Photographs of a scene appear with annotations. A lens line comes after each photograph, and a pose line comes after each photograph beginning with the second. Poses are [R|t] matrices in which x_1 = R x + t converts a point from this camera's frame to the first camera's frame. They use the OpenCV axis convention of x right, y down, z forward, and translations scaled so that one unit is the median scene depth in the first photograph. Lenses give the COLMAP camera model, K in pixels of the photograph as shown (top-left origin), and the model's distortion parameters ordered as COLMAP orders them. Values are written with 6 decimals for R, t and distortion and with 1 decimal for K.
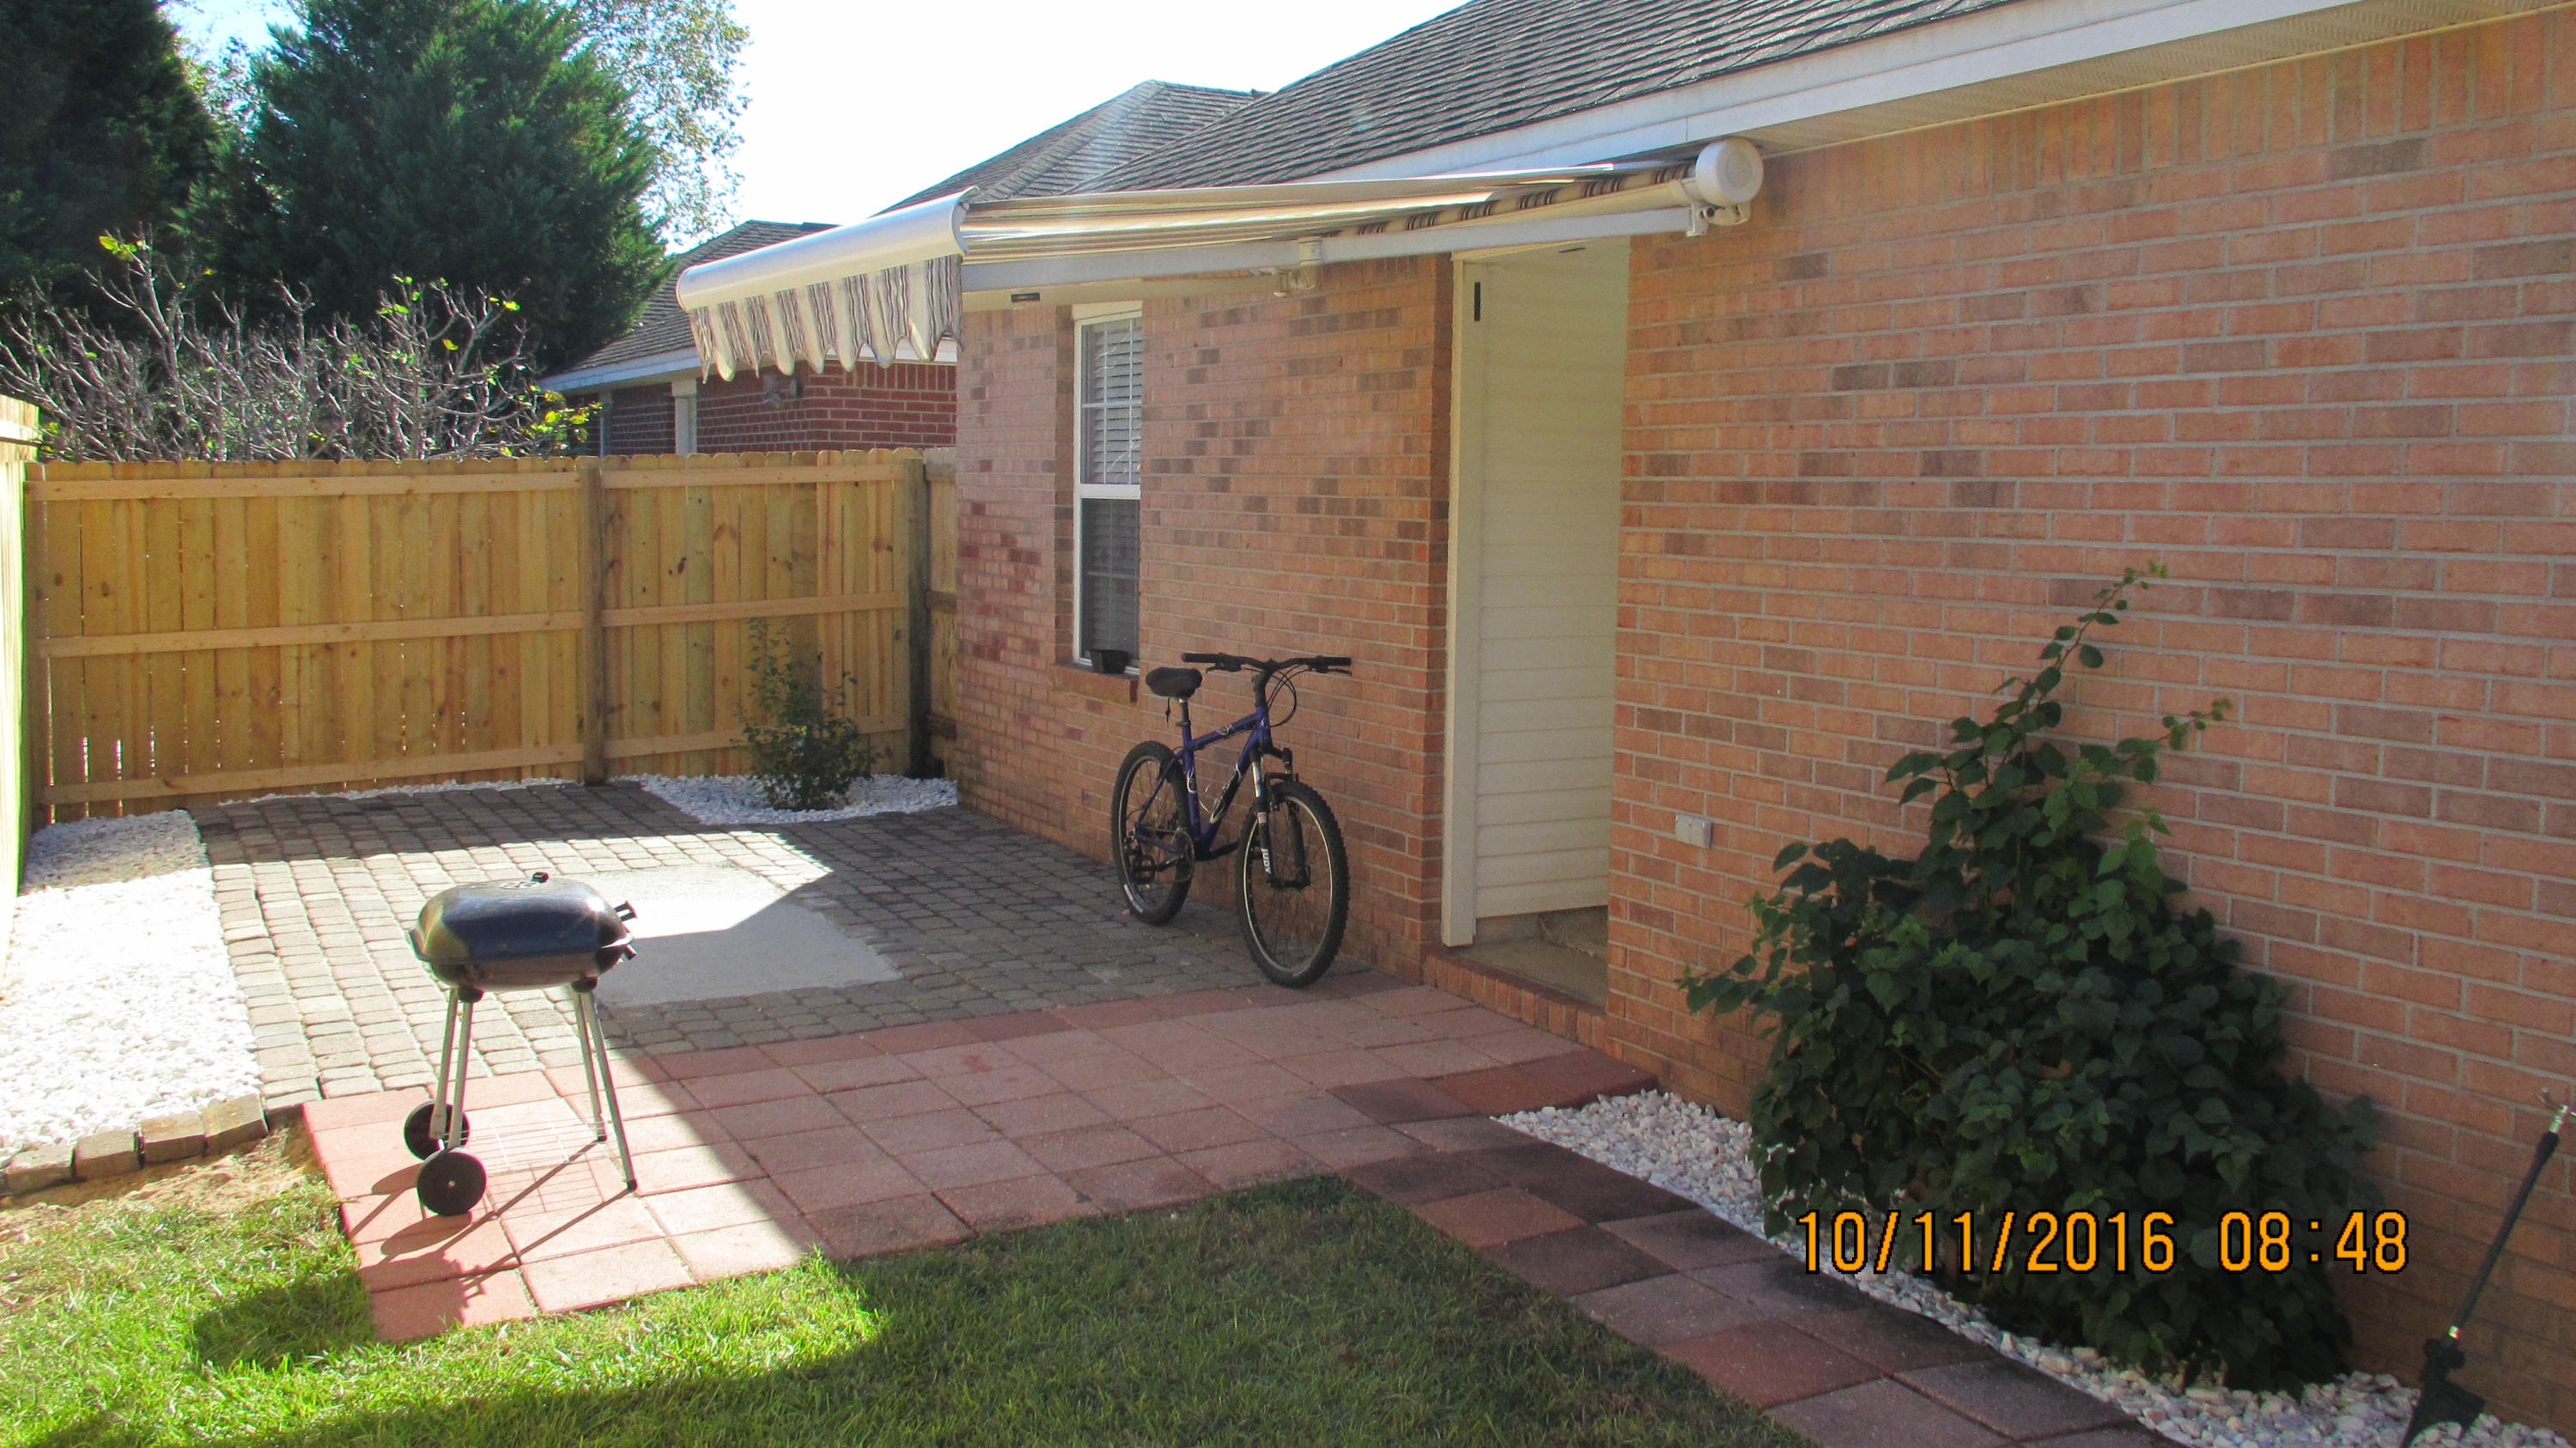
lens RADIAL K [[2171.5, 0, 1288.0], [0, 2171.5, 724.0], [0, 0, 1]] dist [-0.005754, 0.004070]
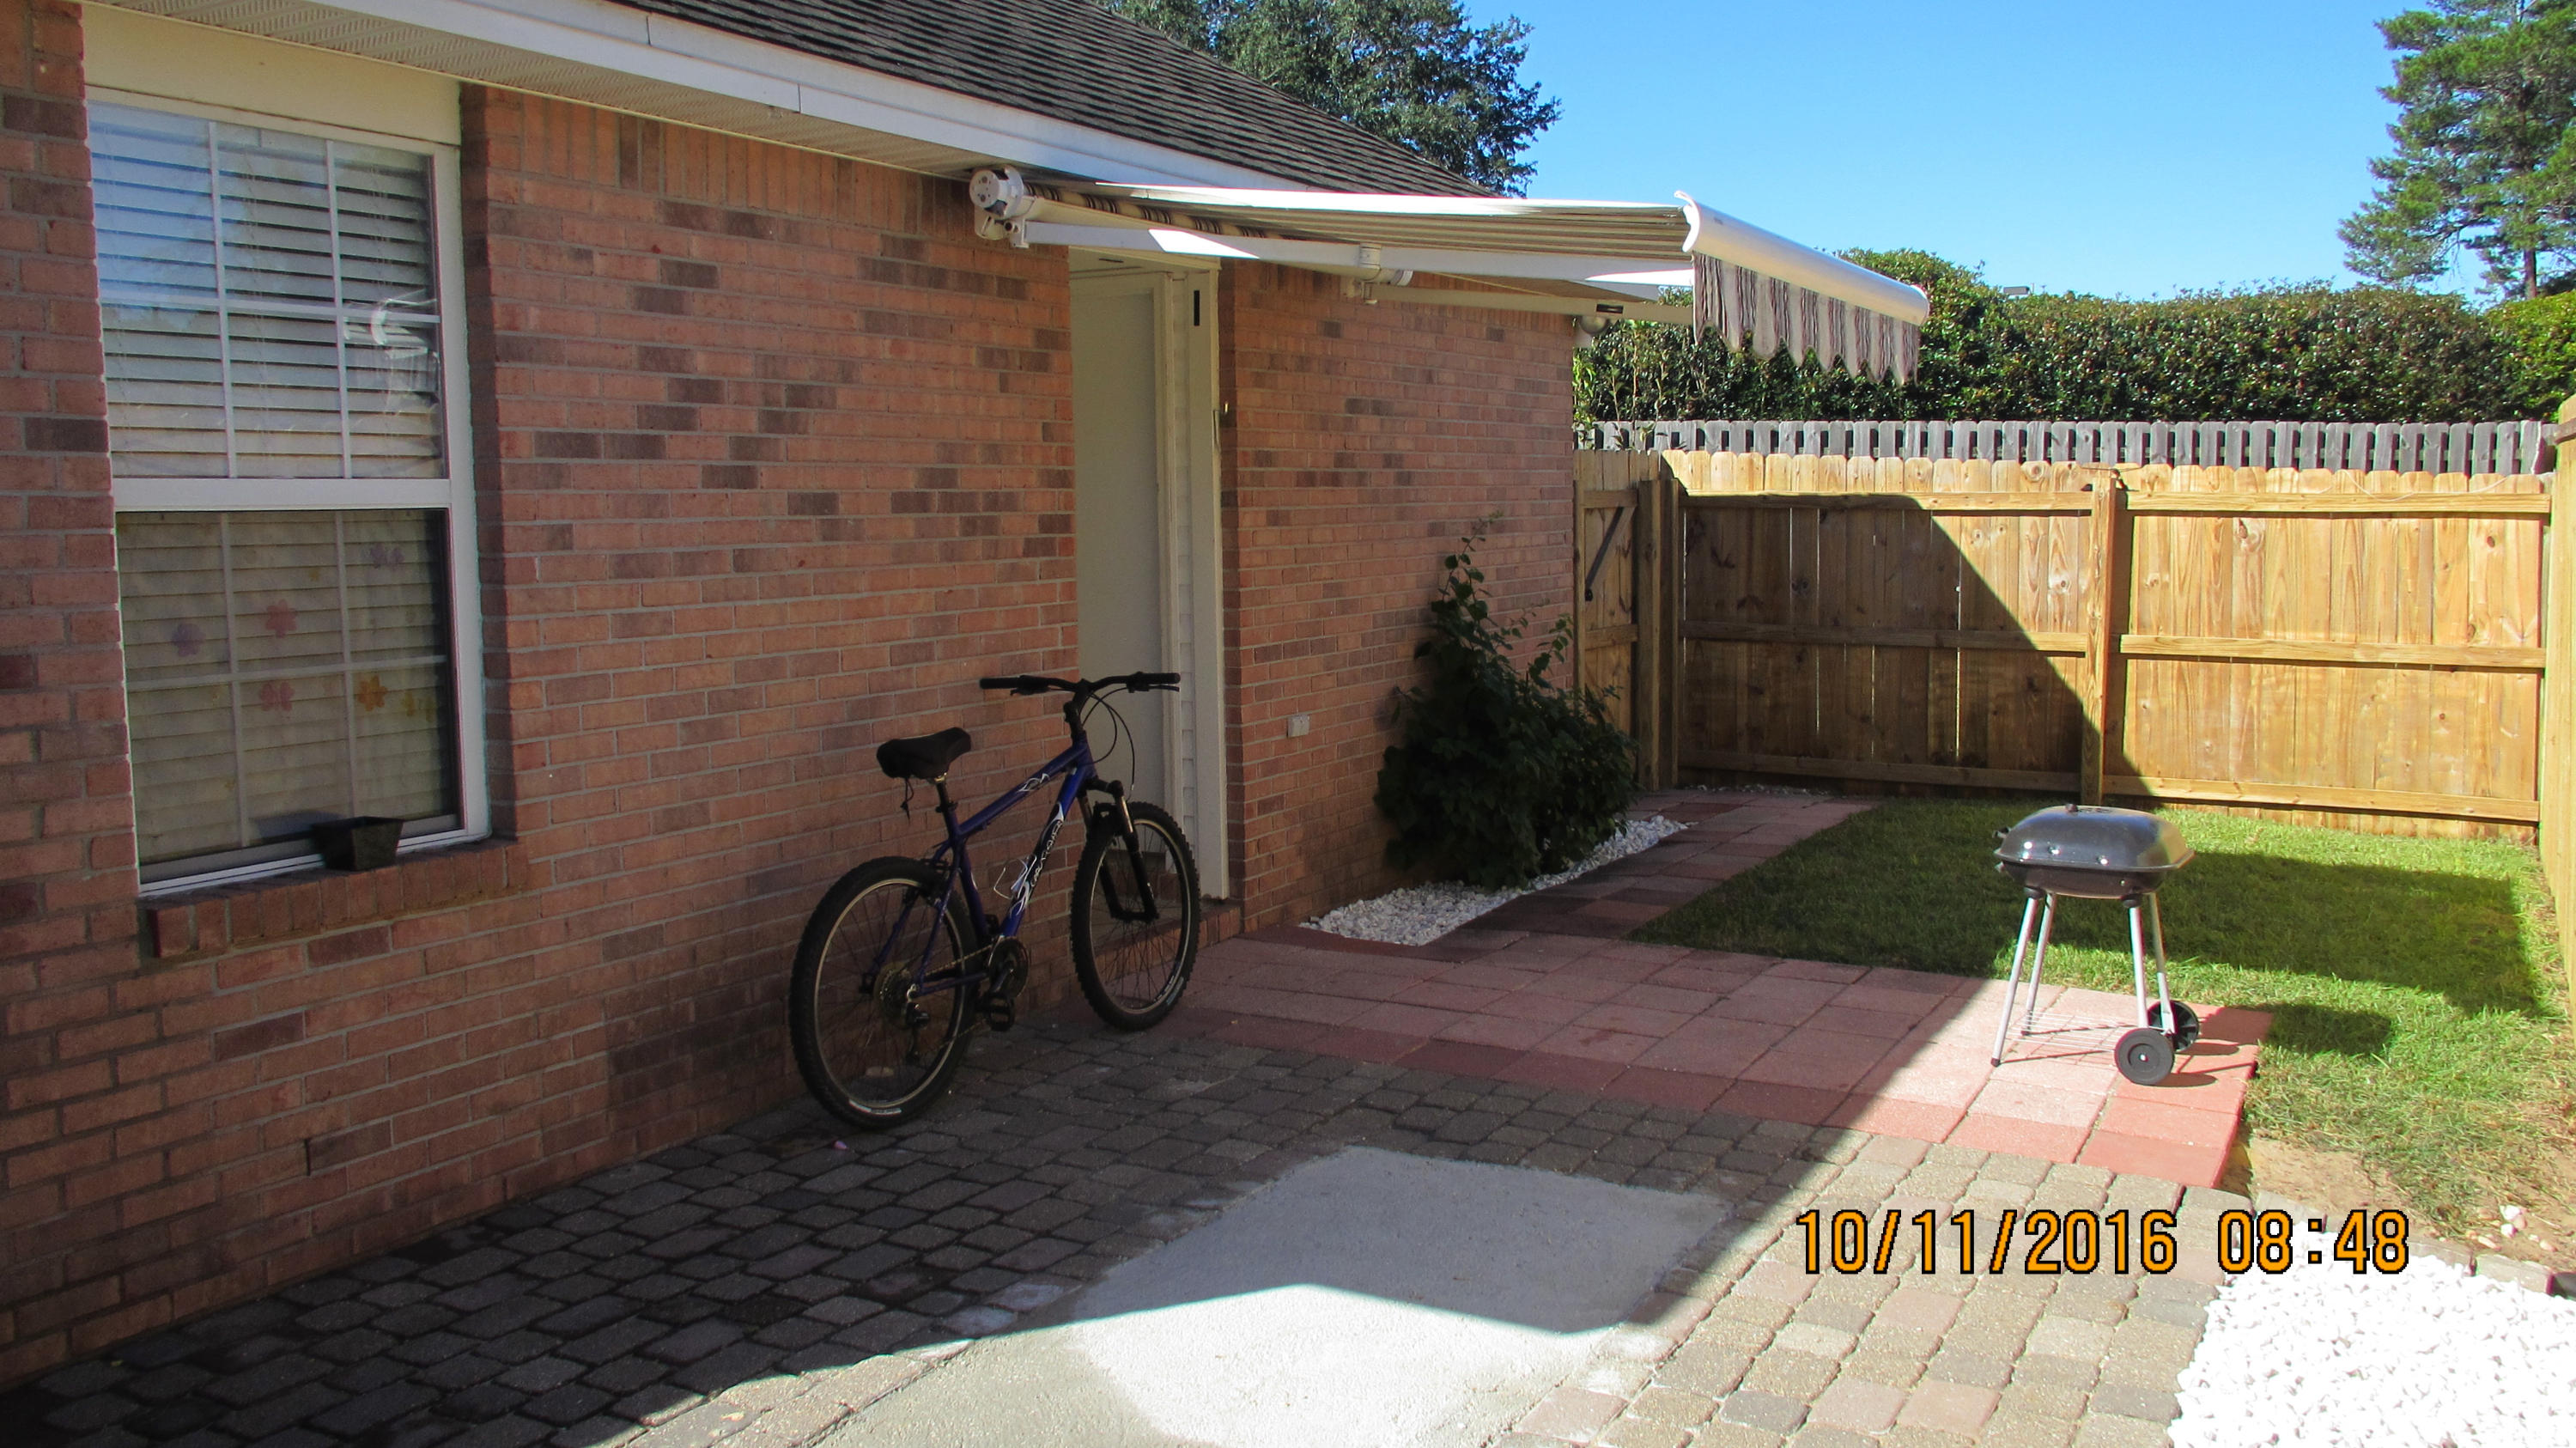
lens RADIAL K [[2171.5, 0, 1288.0], [0, 2171.5, 724.0], [0, 0, 1]] dist [-0.005754, 0.004070]
pose [[-0.544257, -0.088522, 0.834235, -0.756651], [0.102029, 0.980051, 0.170559, -0.148024], [-0.832691, 0.177944, -0.524368, 1.366826]]
